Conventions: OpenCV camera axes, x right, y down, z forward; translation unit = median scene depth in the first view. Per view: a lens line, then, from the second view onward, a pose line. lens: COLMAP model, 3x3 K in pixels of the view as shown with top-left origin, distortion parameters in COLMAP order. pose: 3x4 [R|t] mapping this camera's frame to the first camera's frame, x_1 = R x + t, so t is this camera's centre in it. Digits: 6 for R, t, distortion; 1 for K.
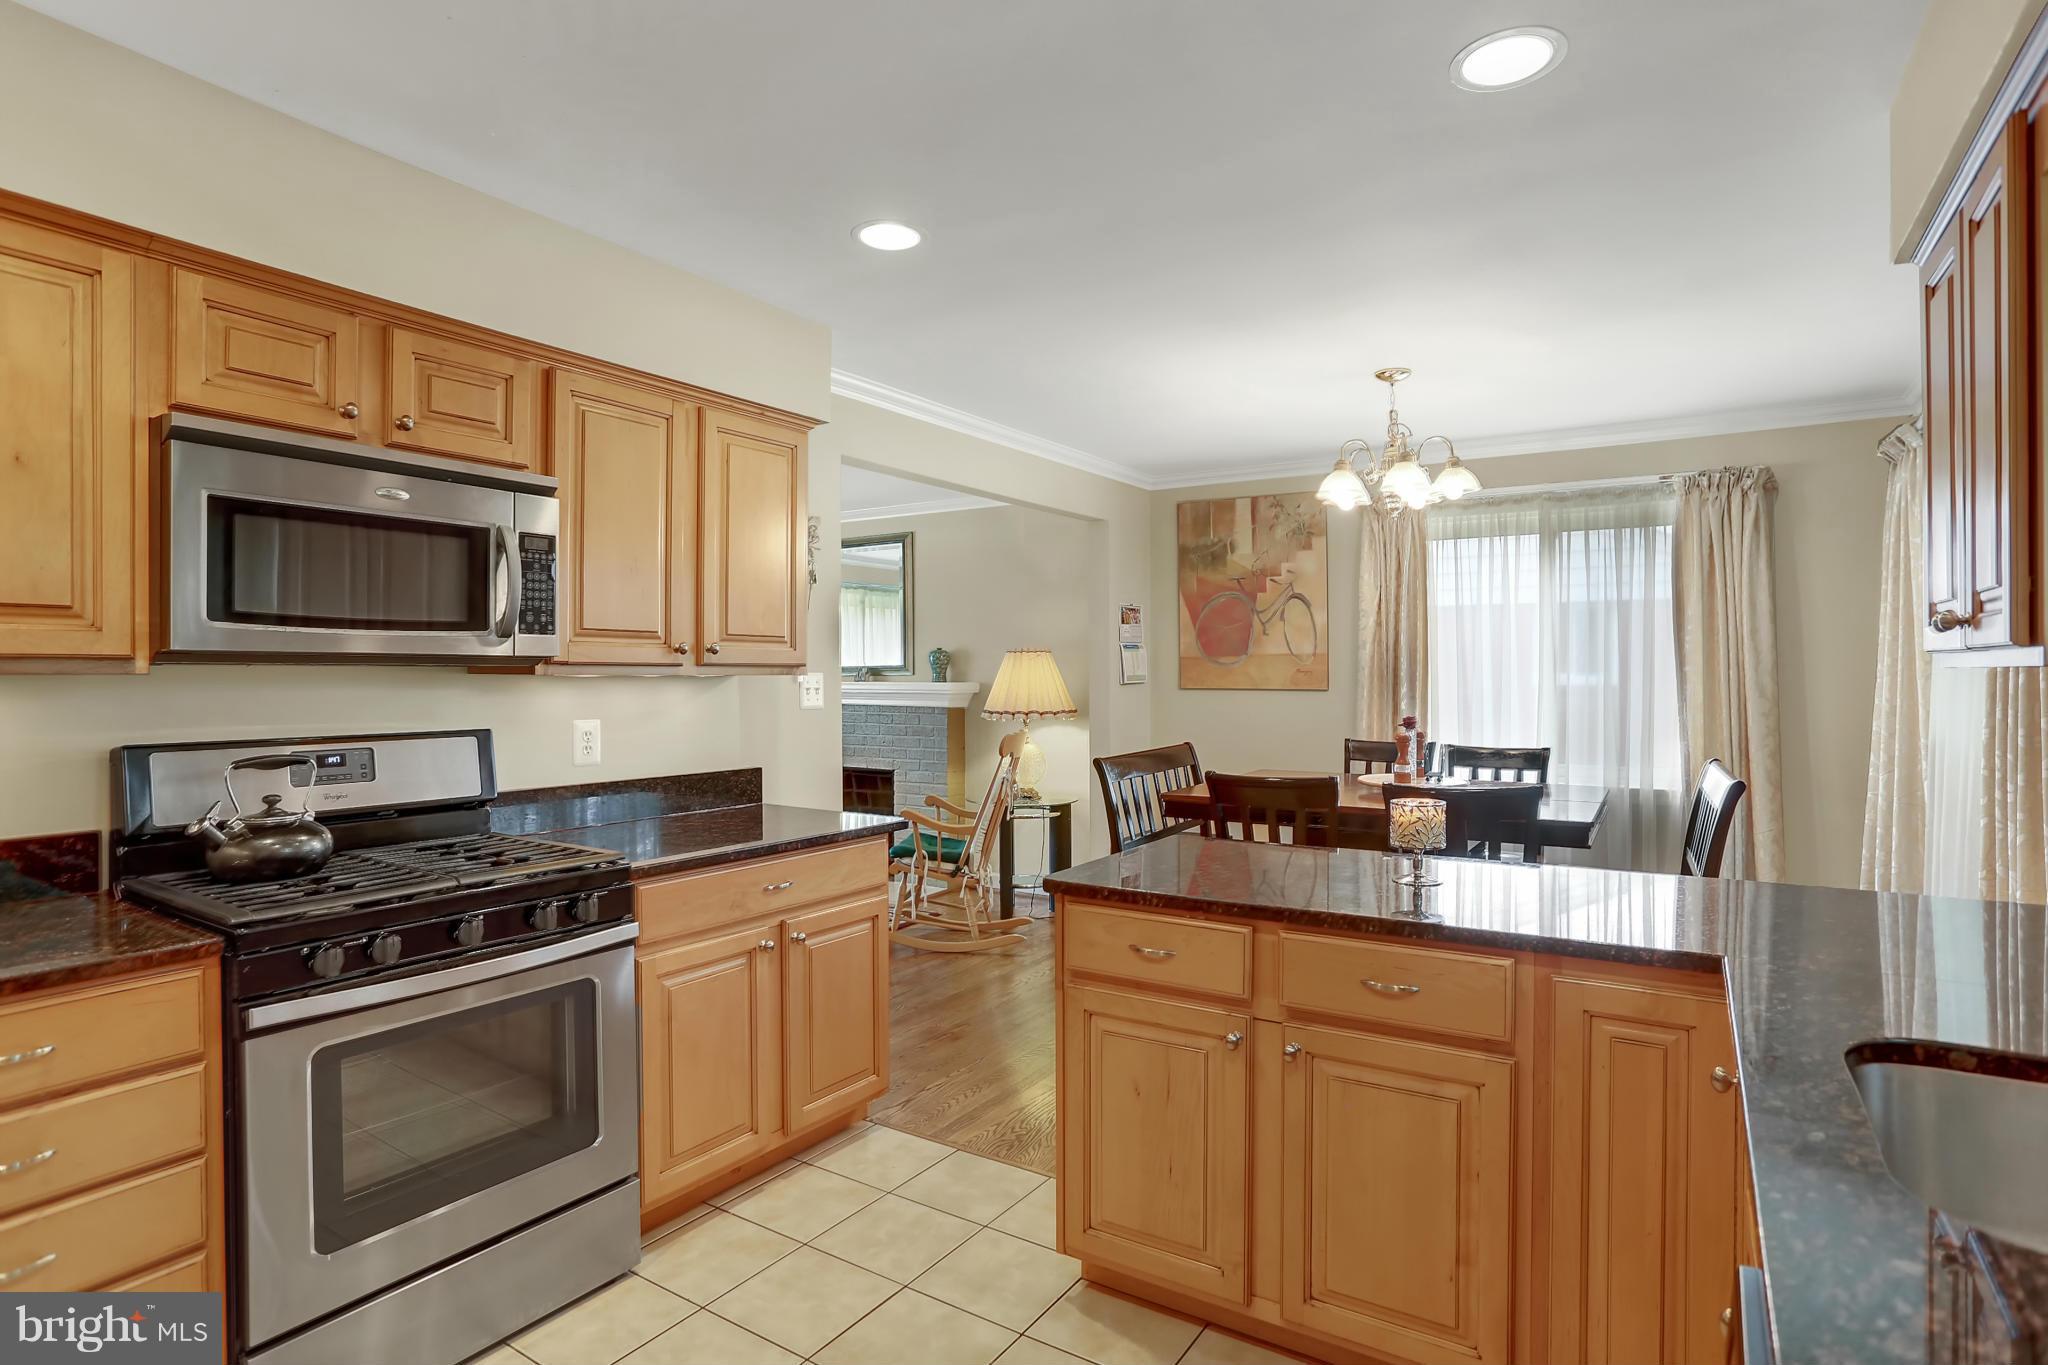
lens RADIAL K [[1024.0, 0, 1024.0], [0, 1024.0, 682.5], [0, 0, 1]] dist [-0.085152, 0.031770]
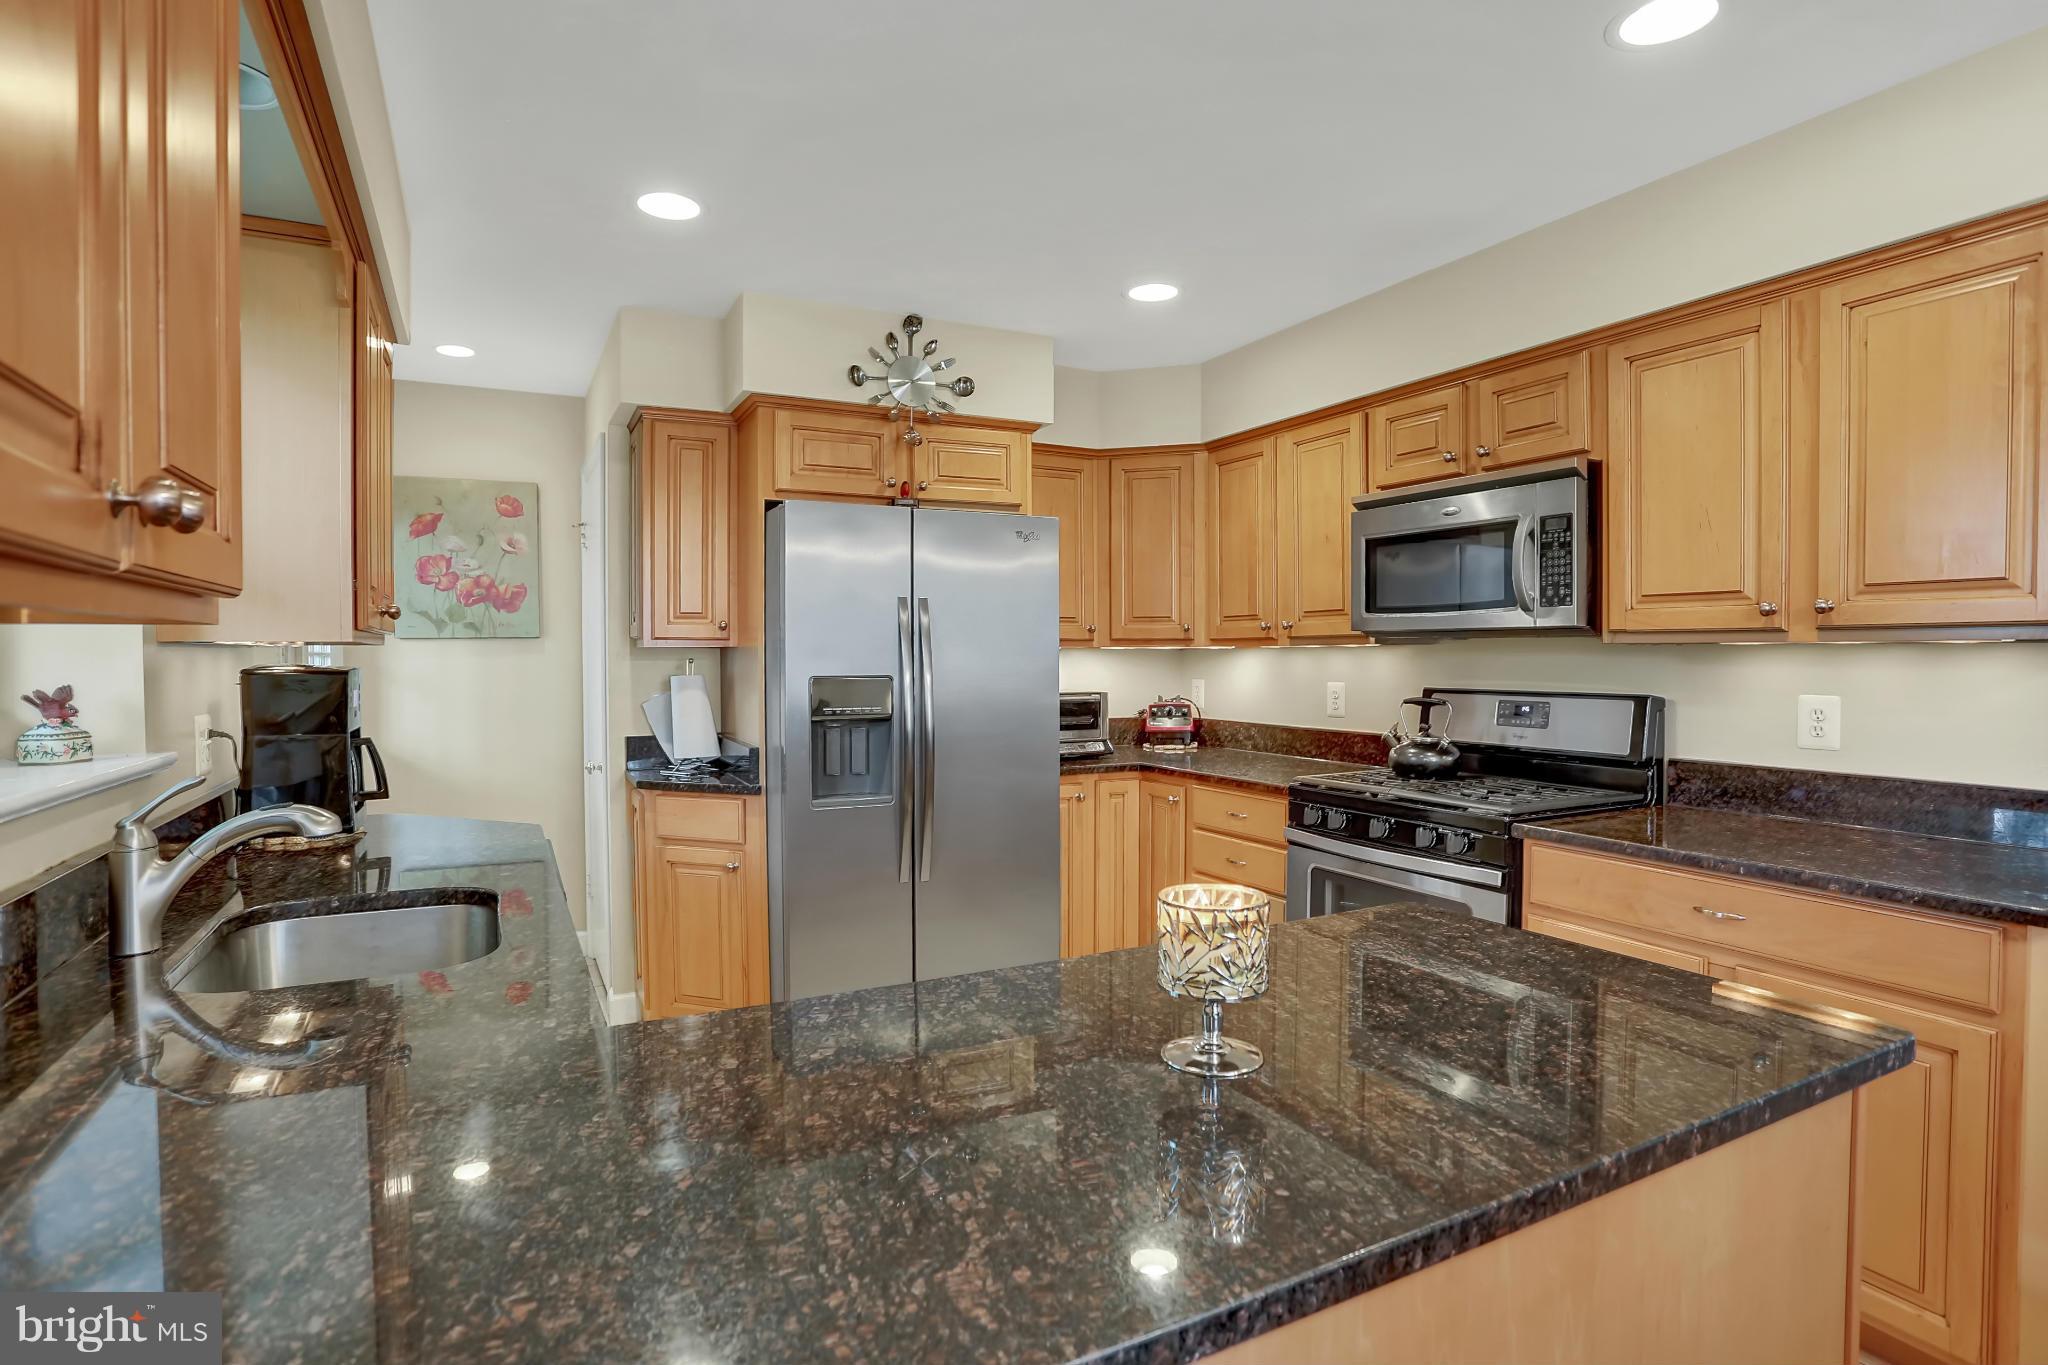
lens RADIAL K [[1024.0, 0, 1024.0], [0, 1024.0, 682.5], [0, 0, 1]] dist [-0.085152, 0.031770]
pose [[-0.497089, 0.025090, -0.867337, 0.602738], [0.000427, 0.999589, 0.028671, 0.002590], [0.867699, 0.013882, -0.496896, 0.832591]]
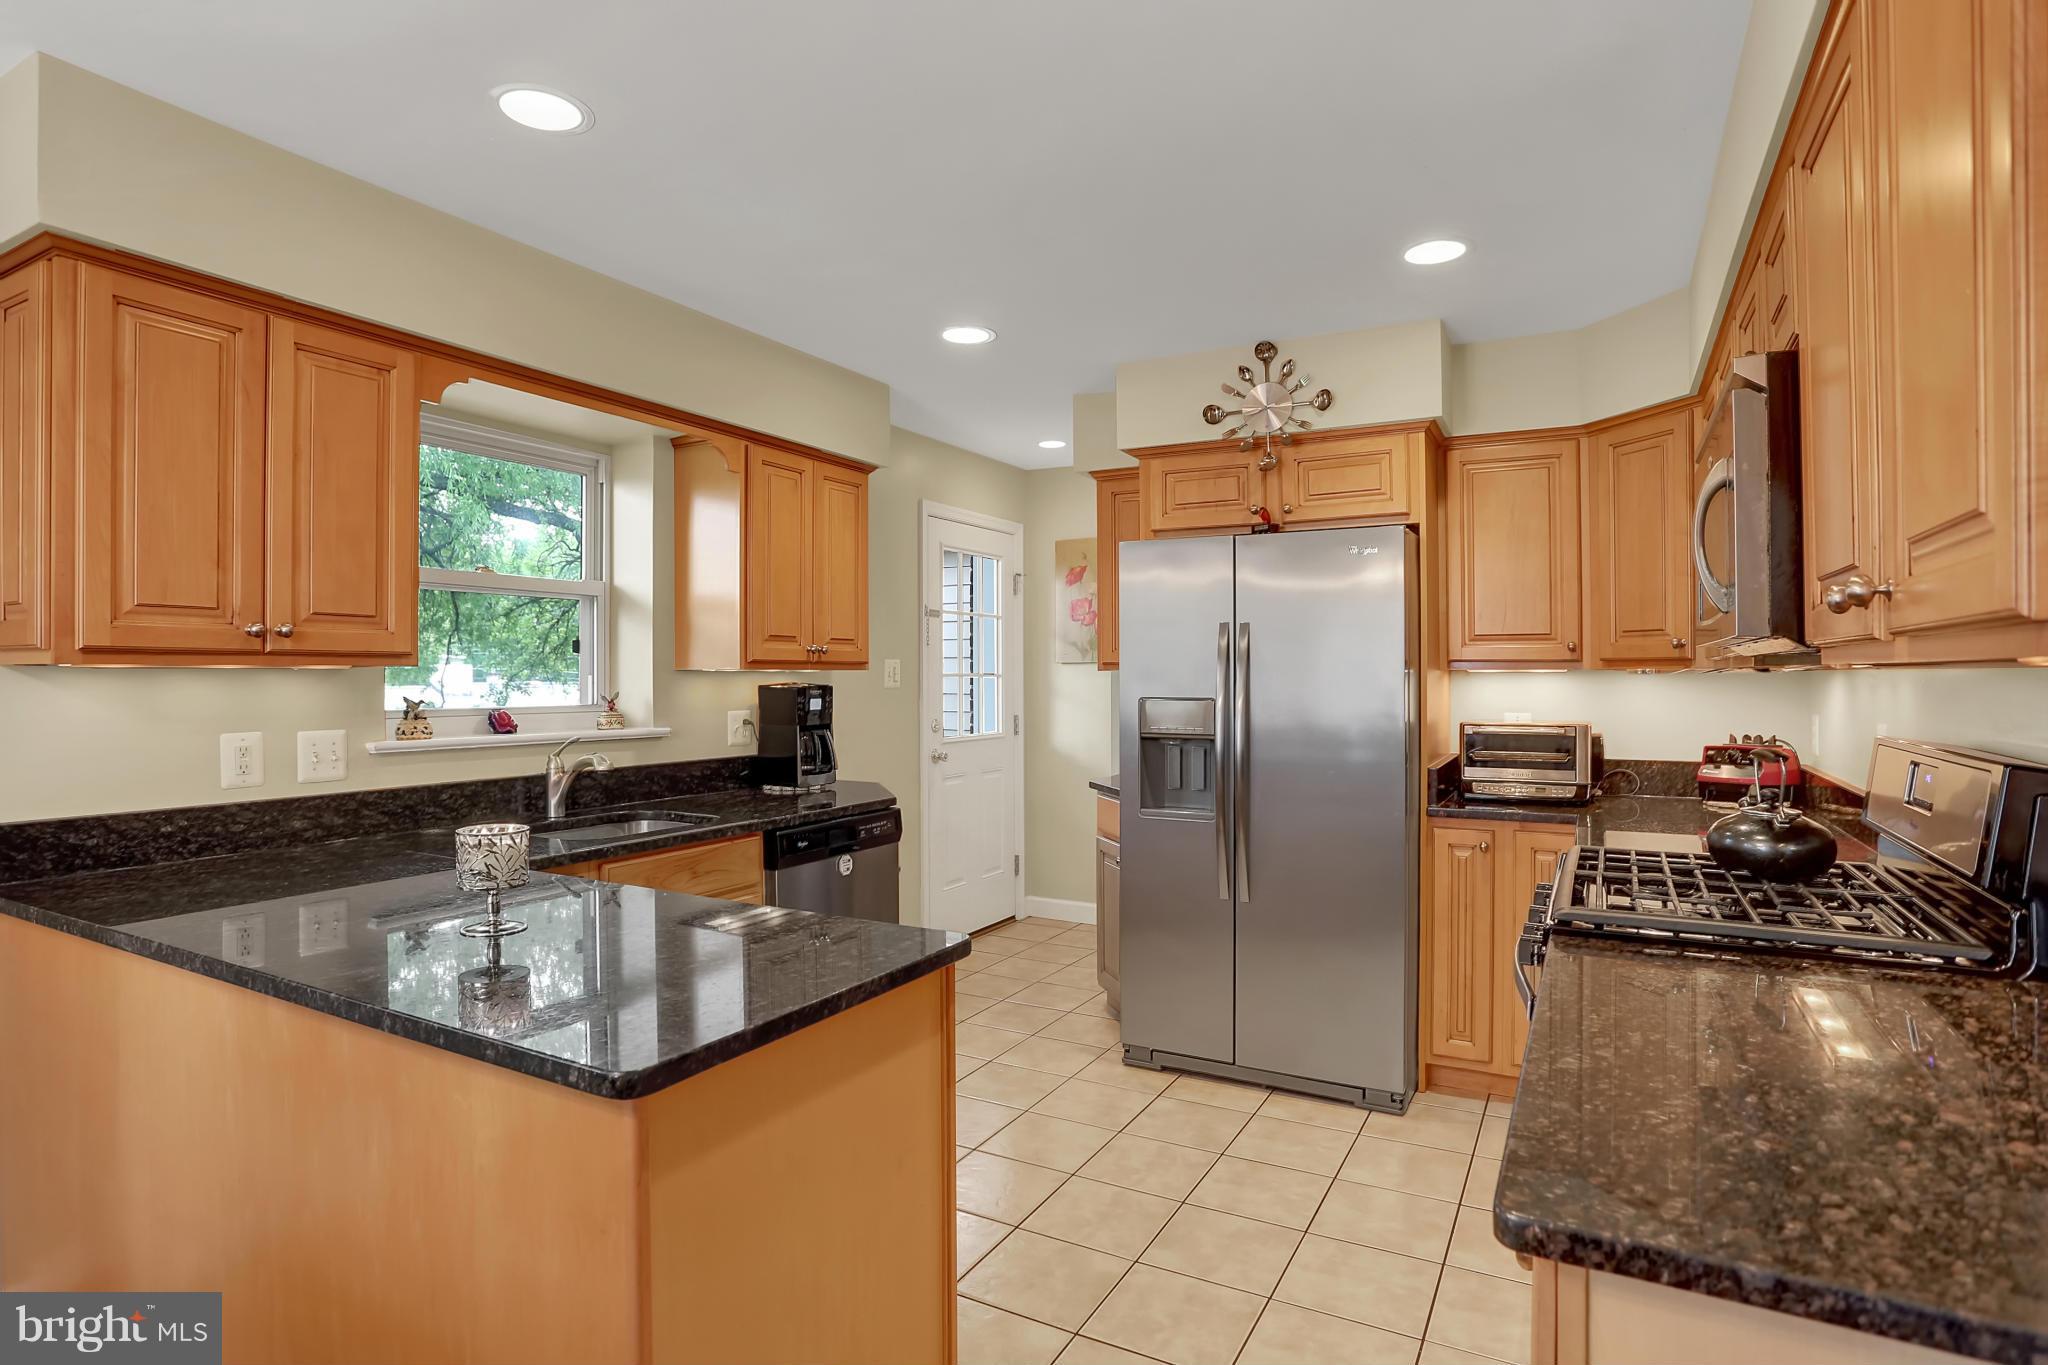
lens RADIAL K [[1024.0, 0, 1024.0], [0, 1024.0, 682.5], [0, 0, 1]] dist [-0.085152, 0.031770]
pose [[-0.996365, -0.000676, -0.085188, 0.025243], [-0.001613, 0.999939, 0.010929, -0.003405], [0.085176, 0.011026, -0.996305, 1.287412]]
